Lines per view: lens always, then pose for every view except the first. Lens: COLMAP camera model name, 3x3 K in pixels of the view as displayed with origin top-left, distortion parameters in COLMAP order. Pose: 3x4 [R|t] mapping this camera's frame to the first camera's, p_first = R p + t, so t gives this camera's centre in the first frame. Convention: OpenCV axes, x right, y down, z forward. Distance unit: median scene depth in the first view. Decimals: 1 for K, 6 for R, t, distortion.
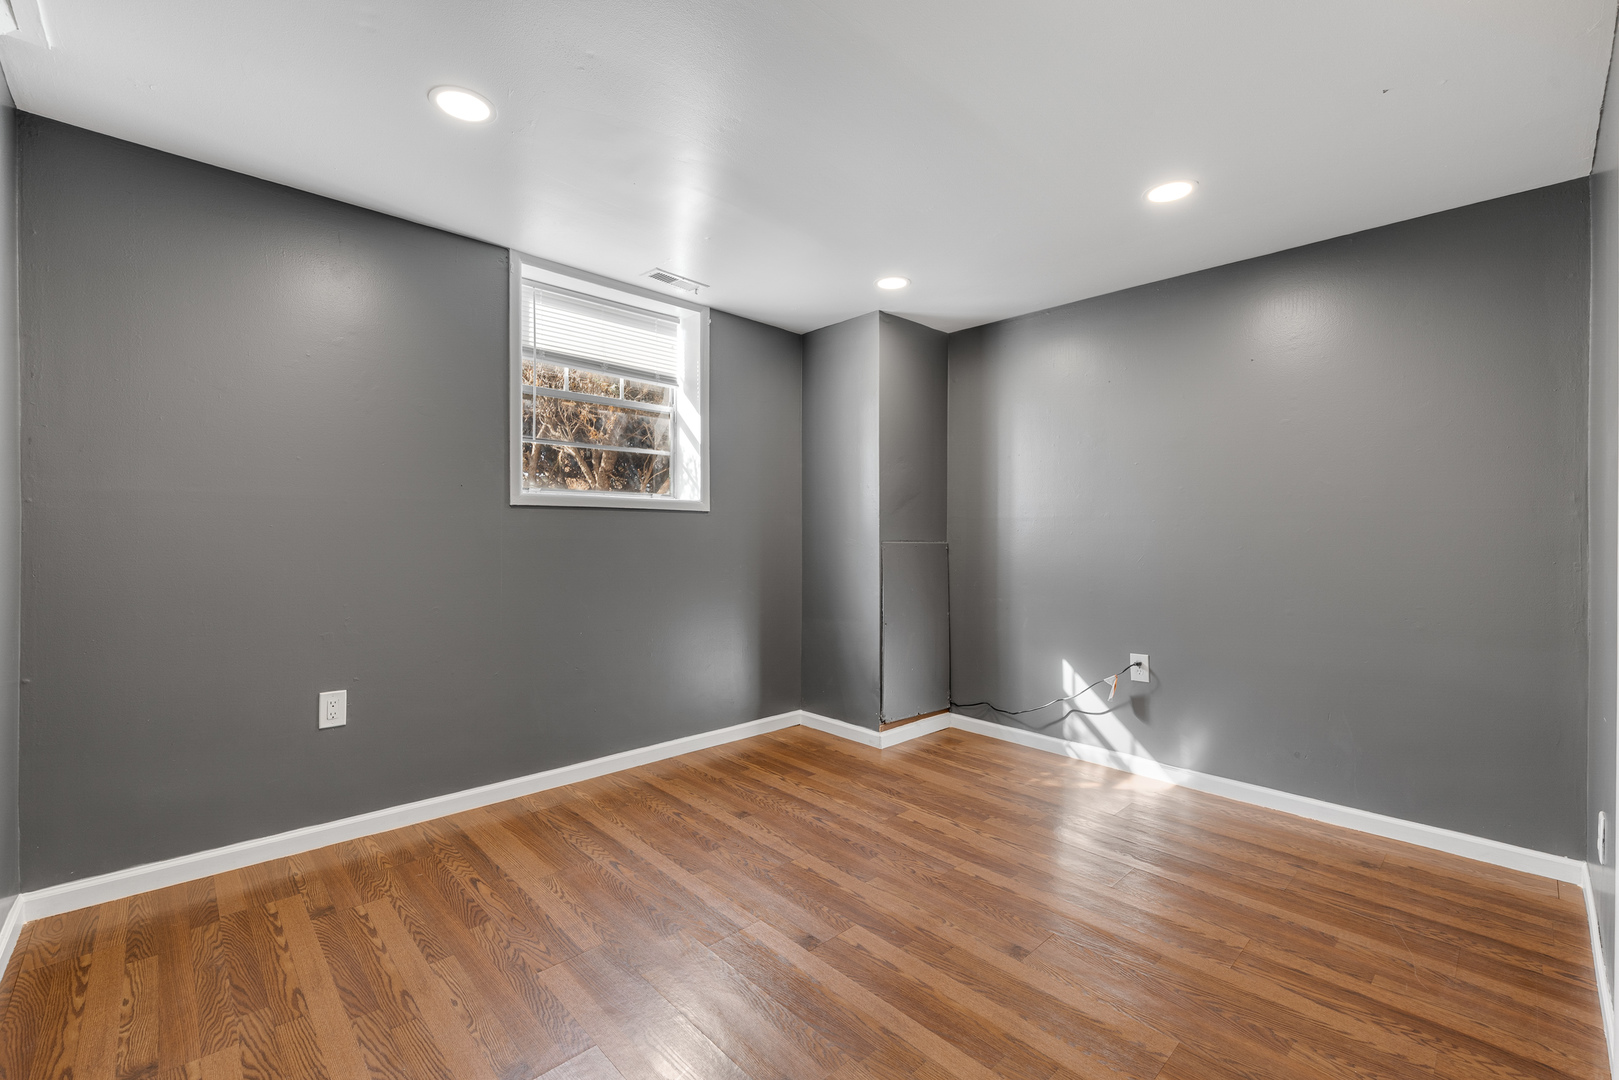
lens RADIAL K [[685.1, 0, 806.4], [0, 685.1, 525.3], [0, 0, 1]] dist [0.001137, -0.000276]
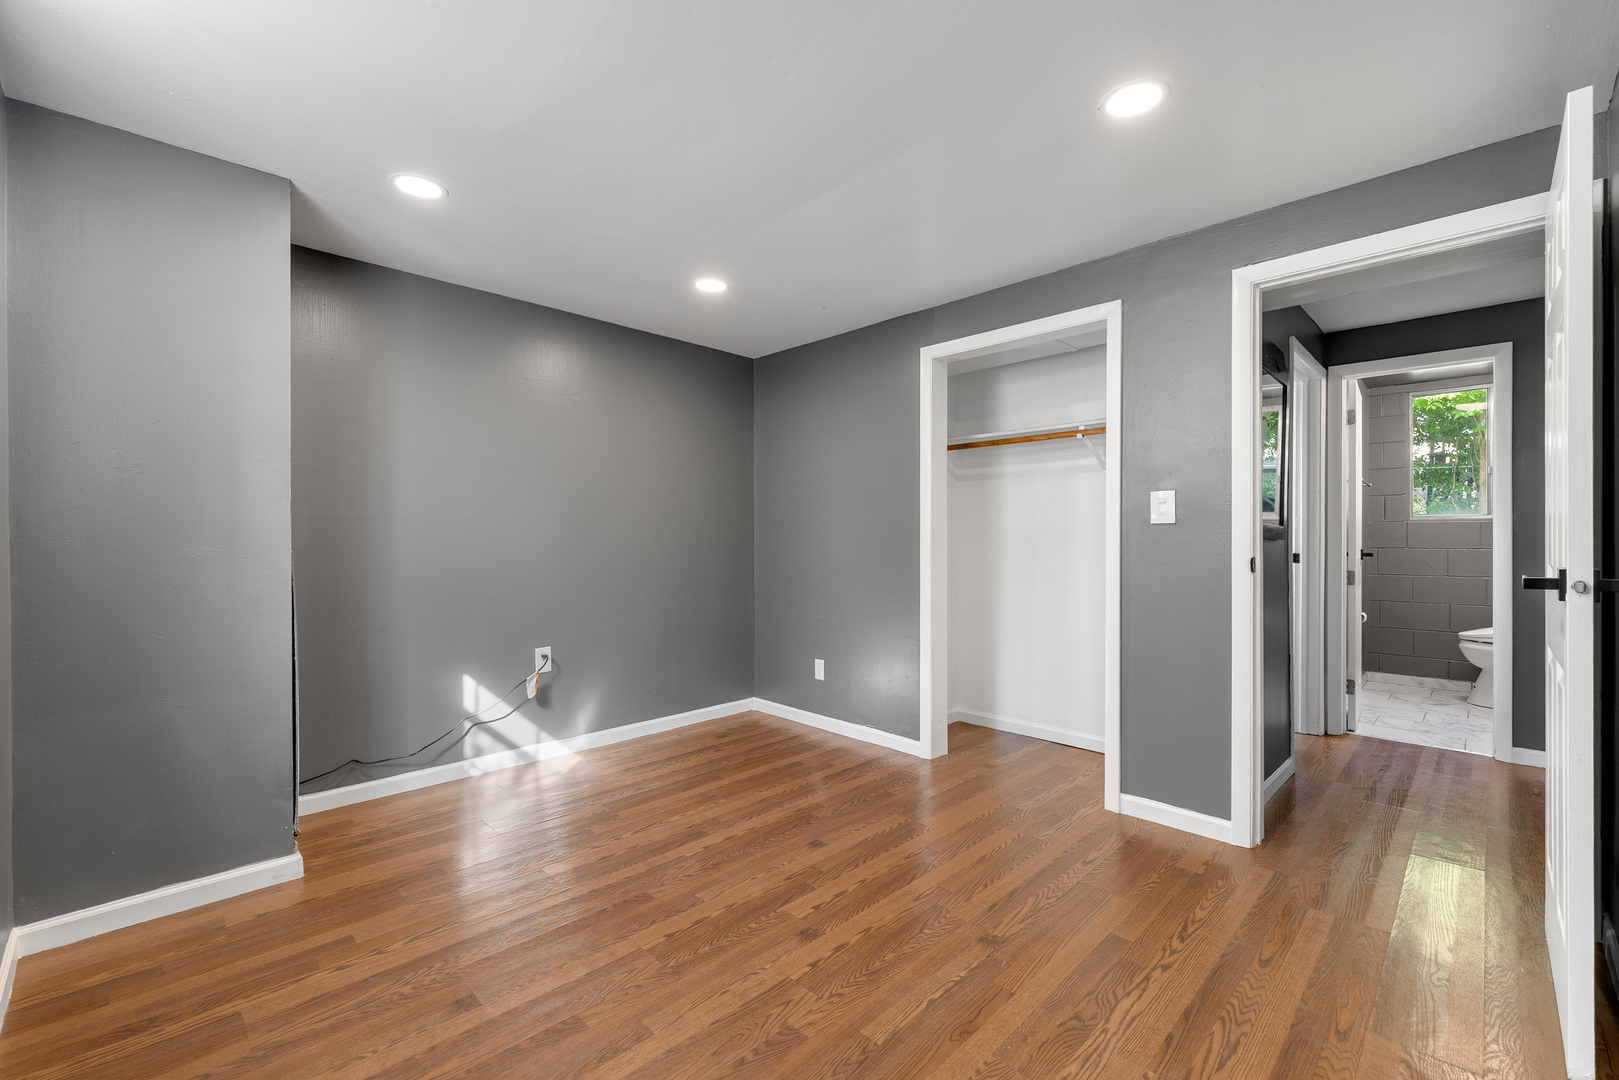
lens RADIAL K [[685.1, 0, 806.0], [0, 685.1, 546.3], [0, 0, 1]] dist [0.001137, -0.000276]
pose [[-0.021573, -0.026881, 0.999406, -0.601784], [-0.009305, 0.999601, 0.026686, -0.007567], [-0.999724, -0.008724, -0.021814, 0.604902]]
